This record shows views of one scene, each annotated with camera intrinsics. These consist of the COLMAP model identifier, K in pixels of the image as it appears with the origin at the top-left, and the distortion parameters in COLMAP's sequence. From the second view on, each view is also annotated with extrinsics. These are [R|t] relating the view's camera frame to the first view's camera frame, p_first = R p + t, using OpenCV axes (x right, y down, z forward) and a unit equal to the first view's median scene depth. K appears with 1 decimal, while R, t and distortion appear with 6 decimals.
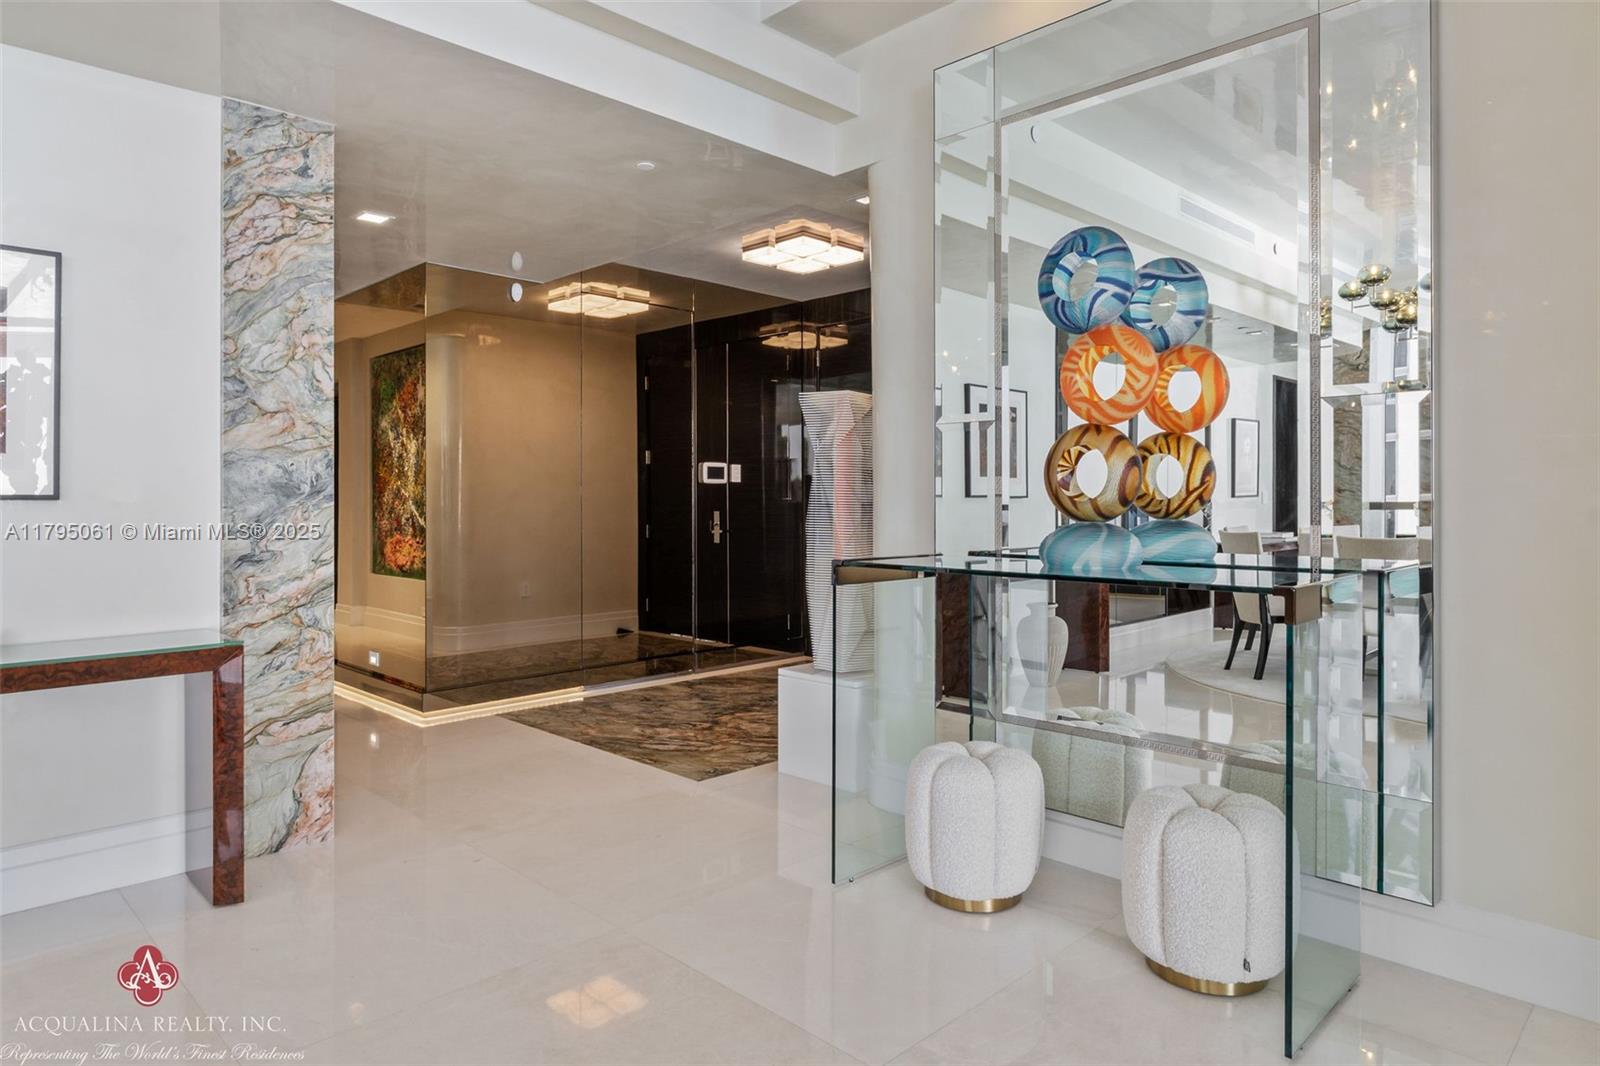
lens RADIAL K [[960.4, 0, 829.3], [0, 960.4, 498.7], [0, 0, 1]] dist [-0.006324, -0.001452]
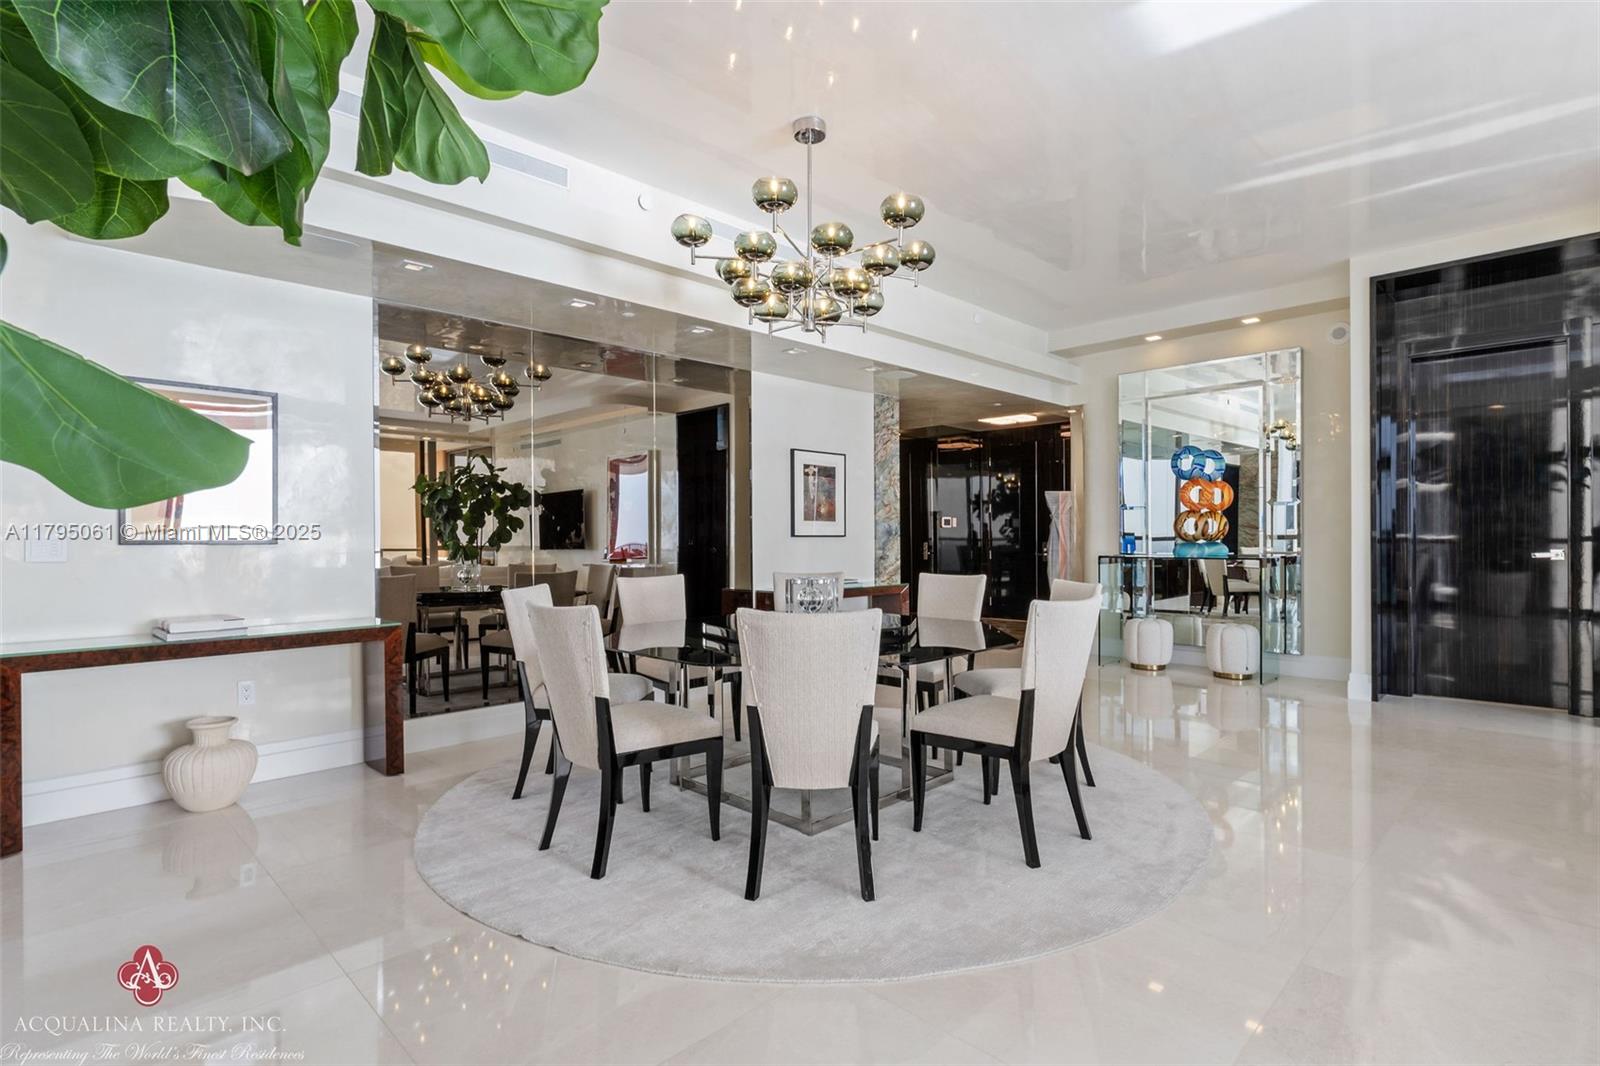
lens RADIAL K [[787.6, 0, 844.7], [0, 787.6, 538.3], [0, 0, 1]] dist [0.015118, -0.000246]
pose [[0.999854, -0.006832, 0.015676, -0.731877], [0.006781, 0.999972, 0.003285, -0.001722], [-0.015698, -0.003178, 0.999872, -1.269560]]
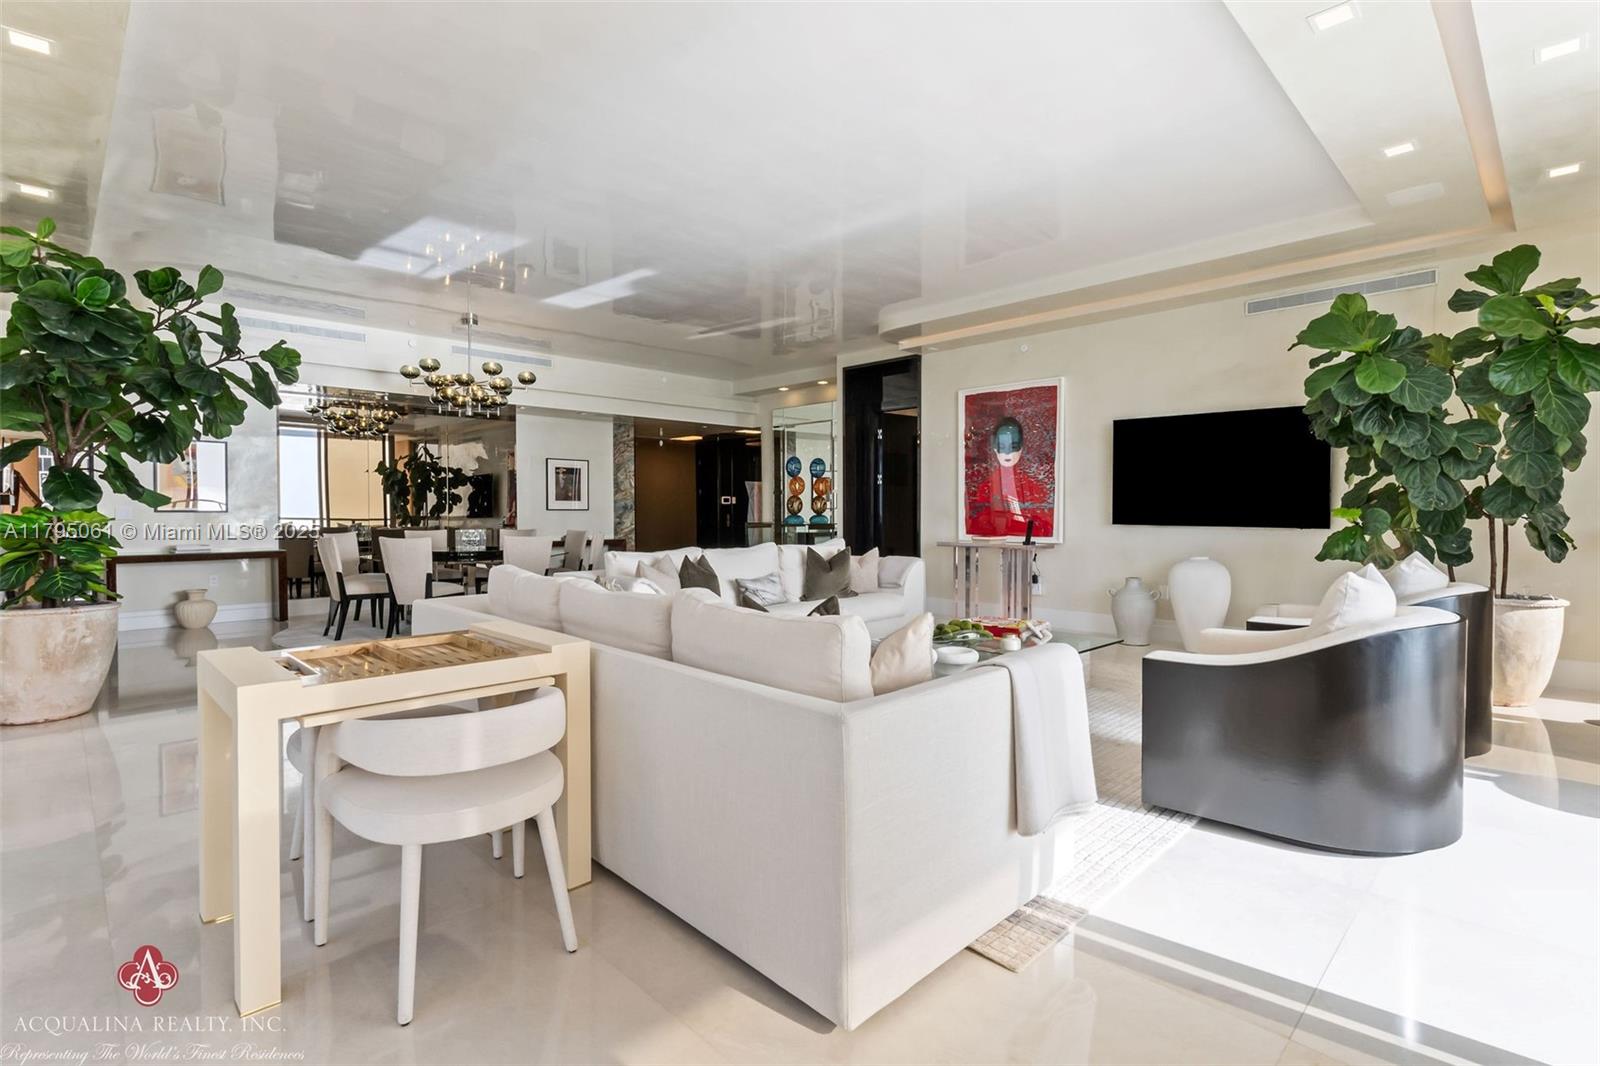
lens RADIAL K [[756.4, 0, 838.3], [0, 756.4, 519.4], [0, 0, 1]] dist [0.002774, -0.000722]
pose [[0.999949, -0.003030, 0.009642, 0.390130], [0.002895, 0.999898, 0.014012, -0.002752], [-0.009683, -0.013983, 0.999855, -2.537437]]
